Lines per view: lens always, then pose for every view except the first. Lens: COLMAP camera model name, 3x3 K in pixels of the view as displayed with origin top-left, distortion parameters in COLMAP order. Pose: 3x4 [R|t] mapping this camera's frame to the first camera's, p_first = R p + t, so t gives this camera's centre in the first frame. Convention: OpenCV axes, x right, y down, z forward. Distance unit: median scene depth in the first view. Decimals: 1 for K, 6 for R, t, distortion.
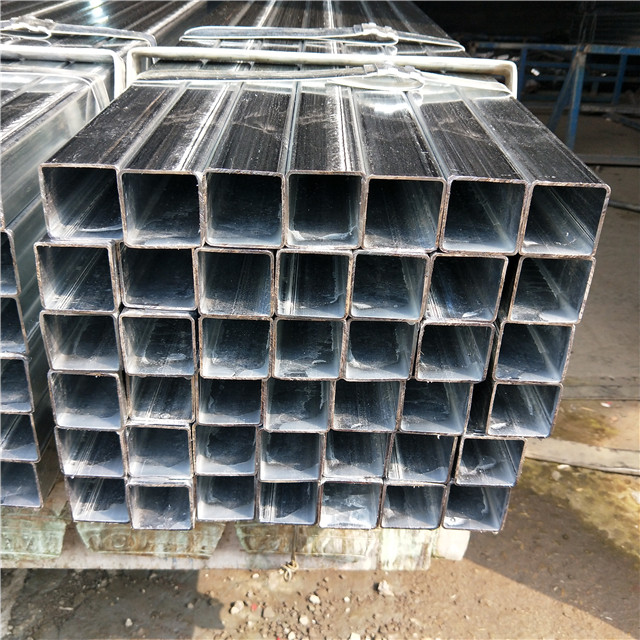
lens RADIAL K [[731.7, 0, 320.0], [0, 731.7, 320.0], [0, 0, 1]] dist [-0.012757, -0.020024]
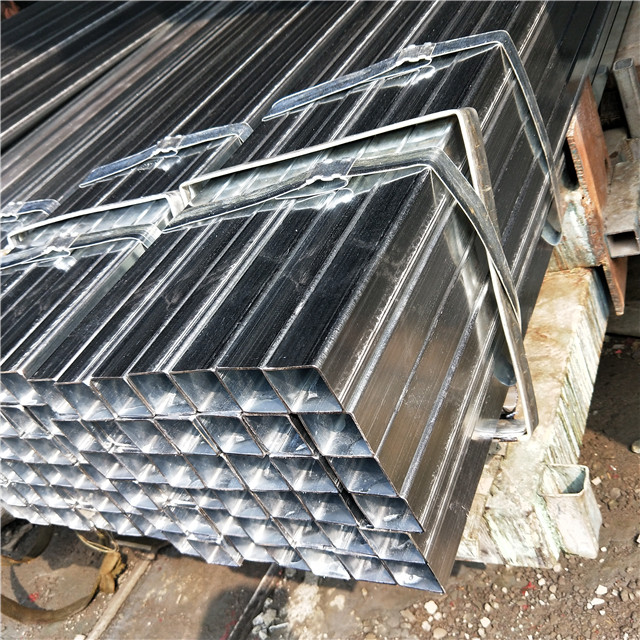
lens RADIAL K [[731.7, 0, 320.0], [0, 731.7, 320.0], [0, 0, 1]] dist [-0.012757, -0.020024]
pose [[0.796784, -0.106008, -0.594893, 0.531264], [0.214645, 0.969940, 0.114649, -0.188630], [0.564856, -0.219041, 0.795587, 0.061615]]
